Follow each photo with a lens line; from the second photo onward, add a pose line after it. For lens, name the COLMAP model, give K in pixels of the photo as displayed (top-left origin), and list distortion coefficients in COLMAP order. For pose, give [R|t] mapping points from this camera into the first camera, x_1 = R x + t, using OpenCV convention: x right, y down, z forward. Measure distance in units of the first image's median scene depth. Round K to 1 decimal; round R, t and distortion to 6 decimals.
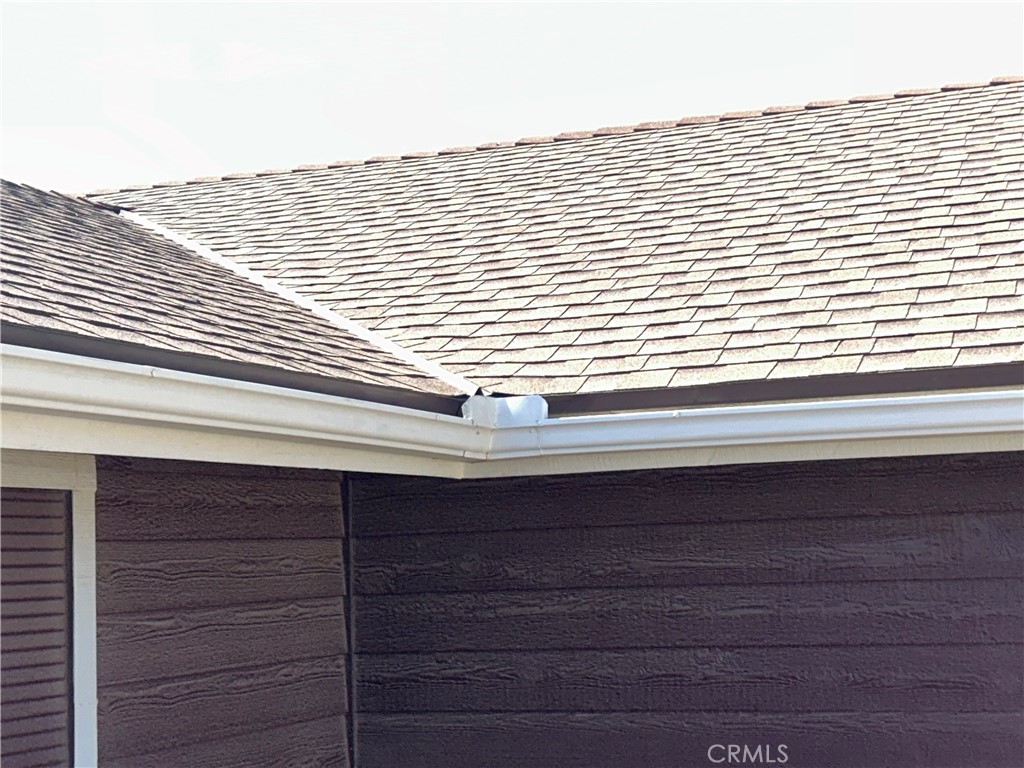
lens RADIAL K [[1769.3, 0, 510.0], [0, 1769.3, 387.6], [0, 0, 1]] dist [0.096234, 0.000000]
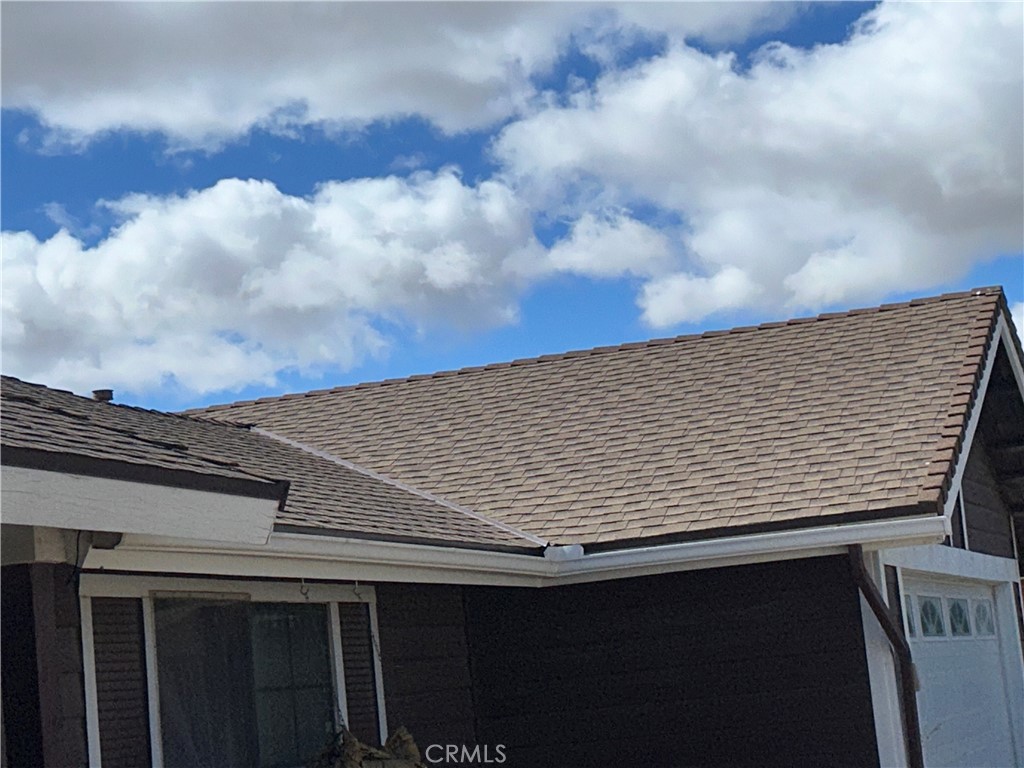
lens RADIAL K [[2143.9, 0, 504.4], [0, 2143.9, 382.5], [0, 0, 1]] dist [0.340555, 0.000000]
pose [[0.996715, -0.057334, 0.057194, -0.160797], [0.060212, 0.996936, -0.049933, -0.050856], [-0.054156, 0.053212, 0.997114, -1.201600]]
